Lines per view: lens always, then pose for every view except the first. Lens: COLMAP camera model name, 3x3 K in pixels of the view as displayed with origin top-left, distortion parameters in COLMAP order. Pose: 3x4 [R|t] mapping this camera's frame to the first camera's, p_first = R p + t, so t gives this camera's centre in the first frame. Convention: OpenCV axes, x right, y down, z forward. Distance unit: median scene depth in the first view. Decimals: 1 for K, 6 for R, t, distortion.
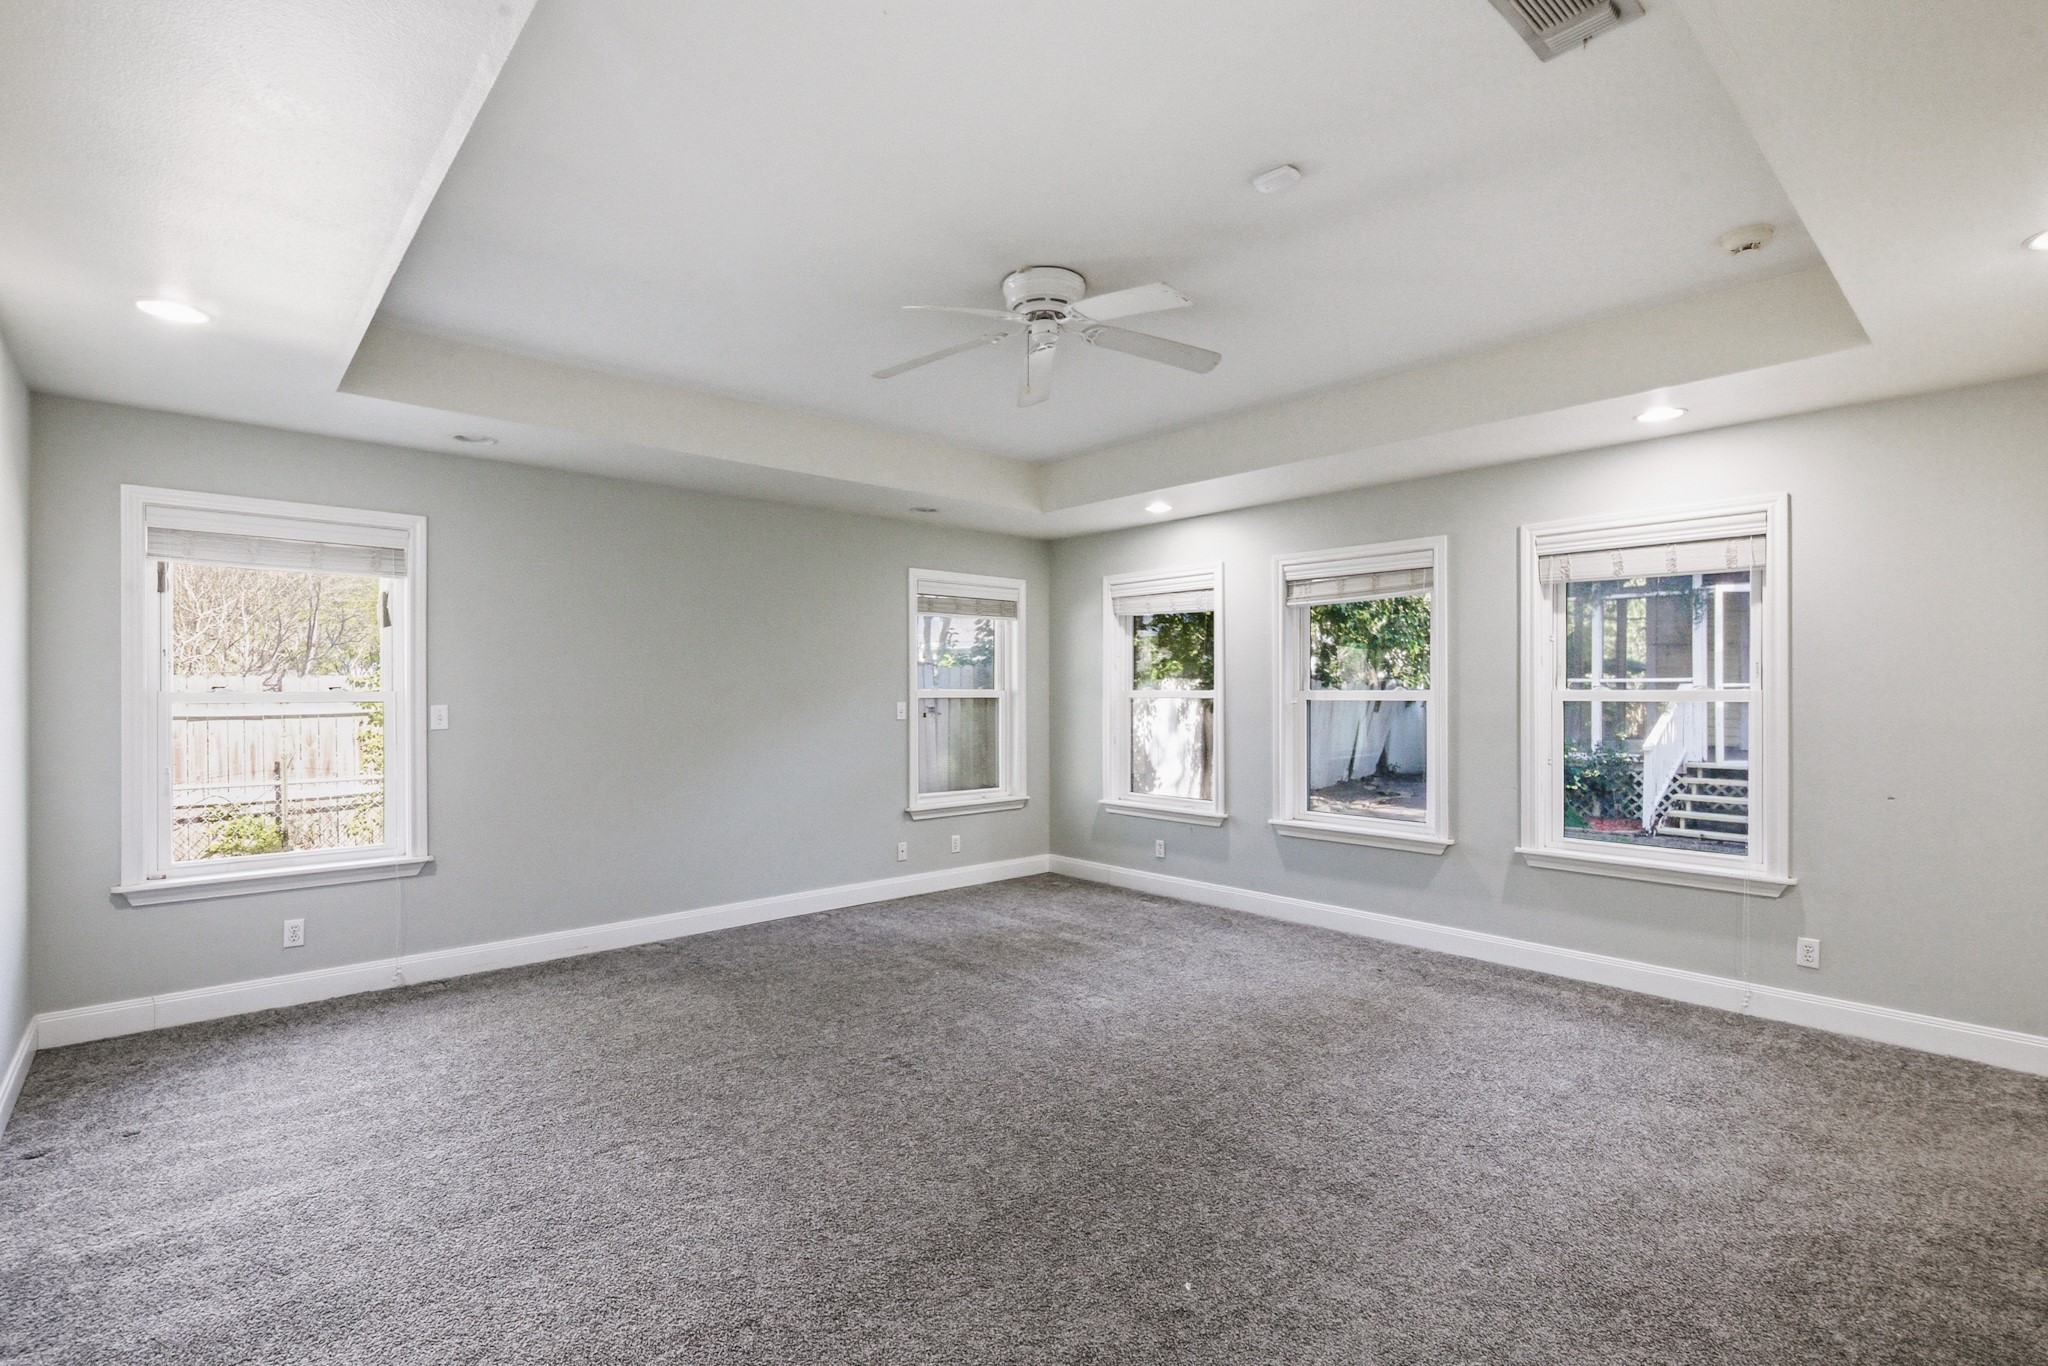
lens RADIAL K [[949.8, 0, 1024.0], [0, 949.8, 683.0], [0, 0, 1]] dist [-0.002334, -0.000060]
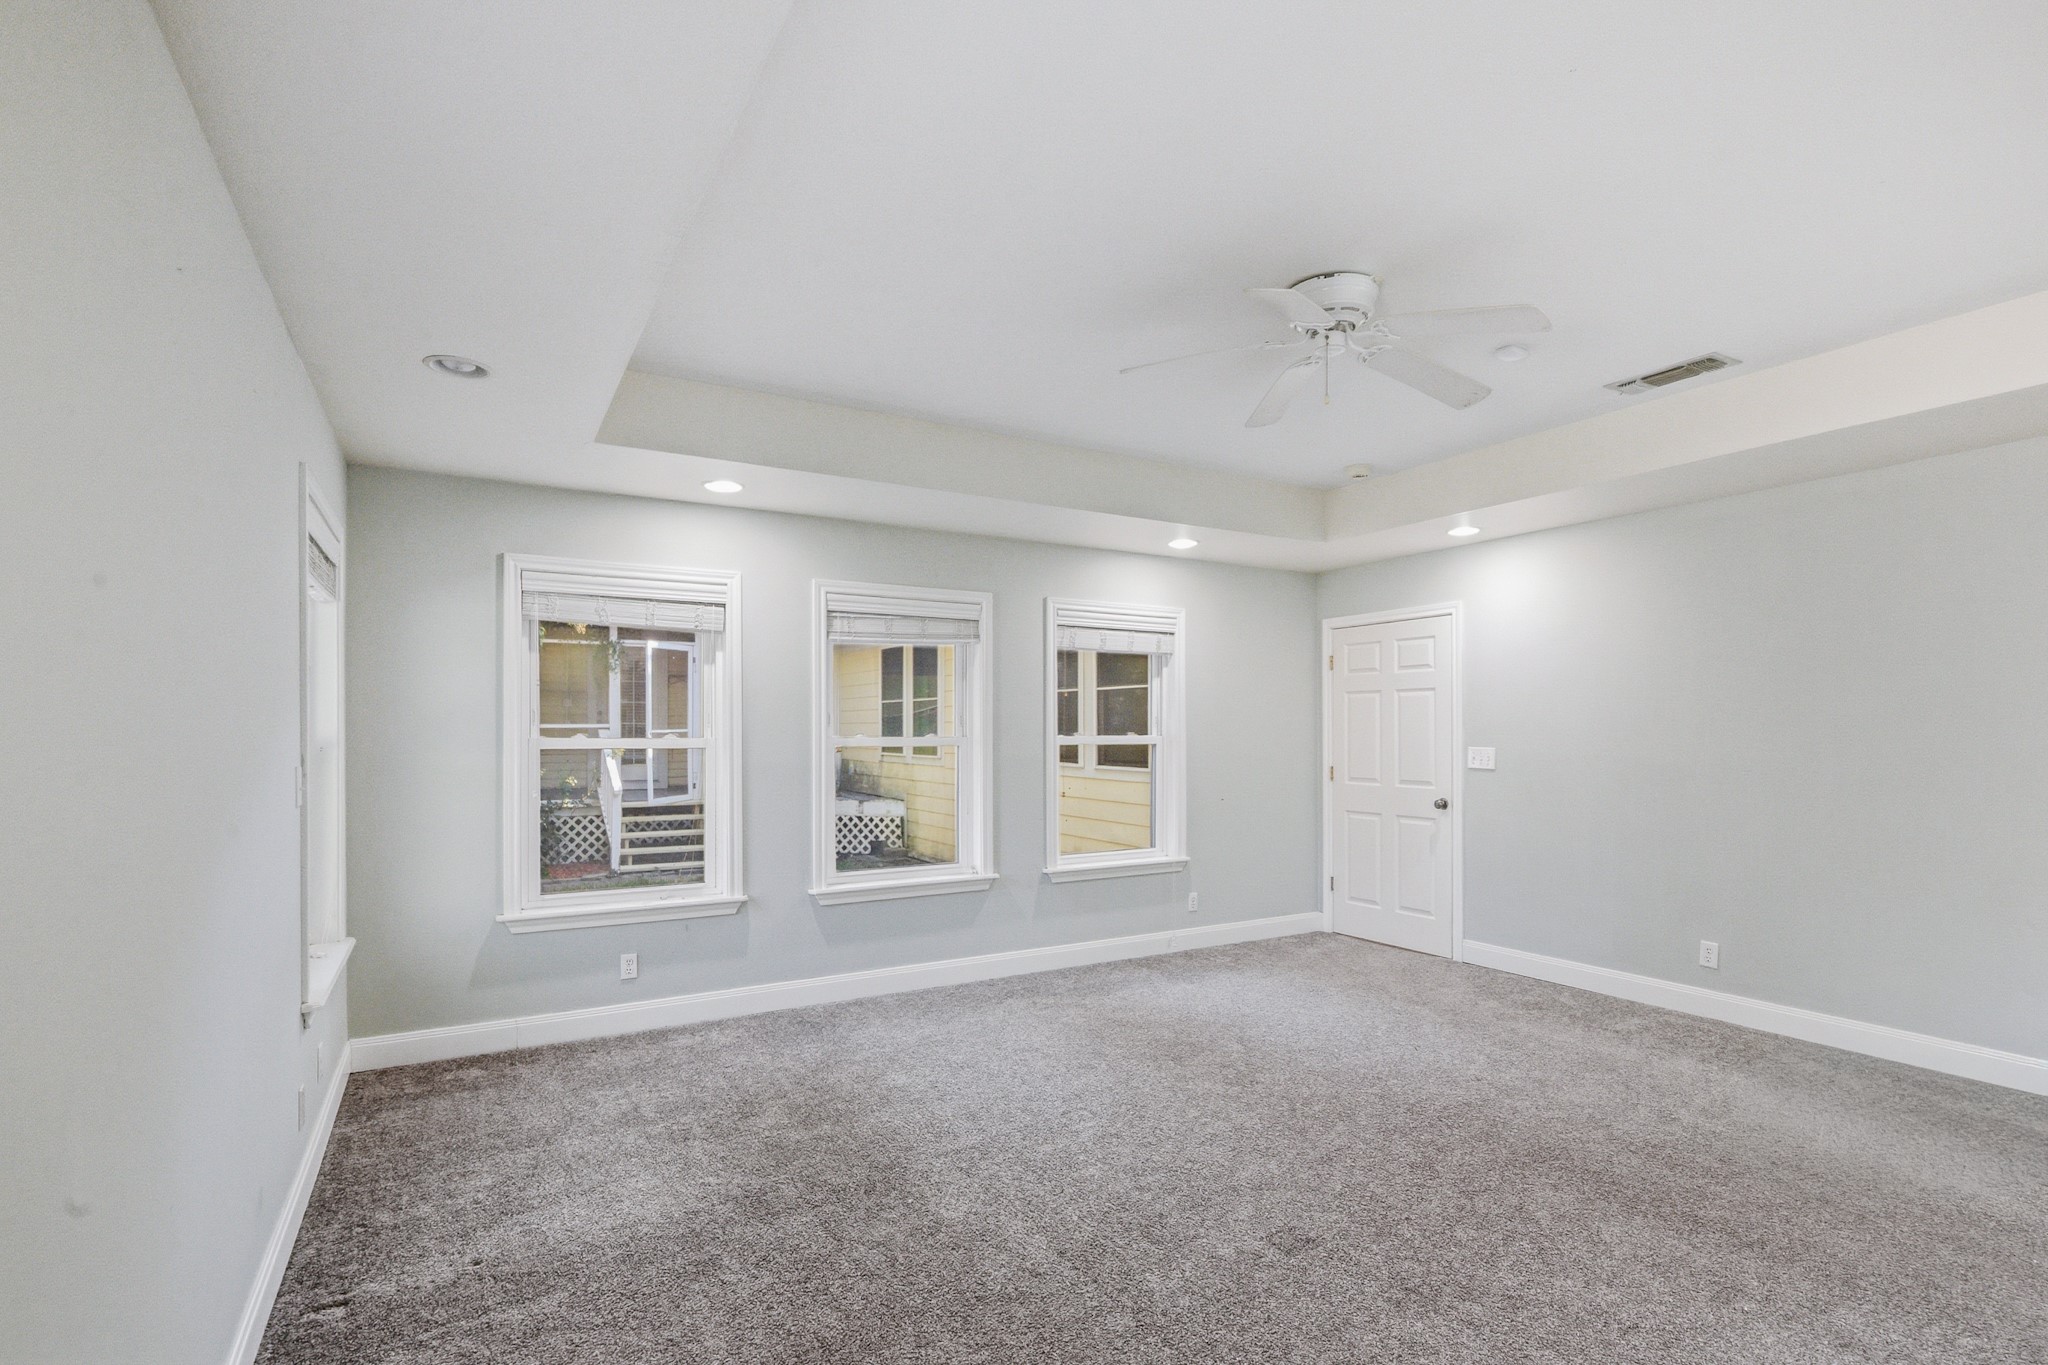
lens RADIAL K [[977.1, 0, 1028.0], [0, 977.1, 738.0], [0, 0, 1]] dist [0.000822, 0.000381]
pose [[0.194729, -0.004630, 0.980846, -0.529961], [-0.005878, 0.999965, 0.005887, 0.002059], [-0.980839, -0.006912, 0.194695, 0.615208]]
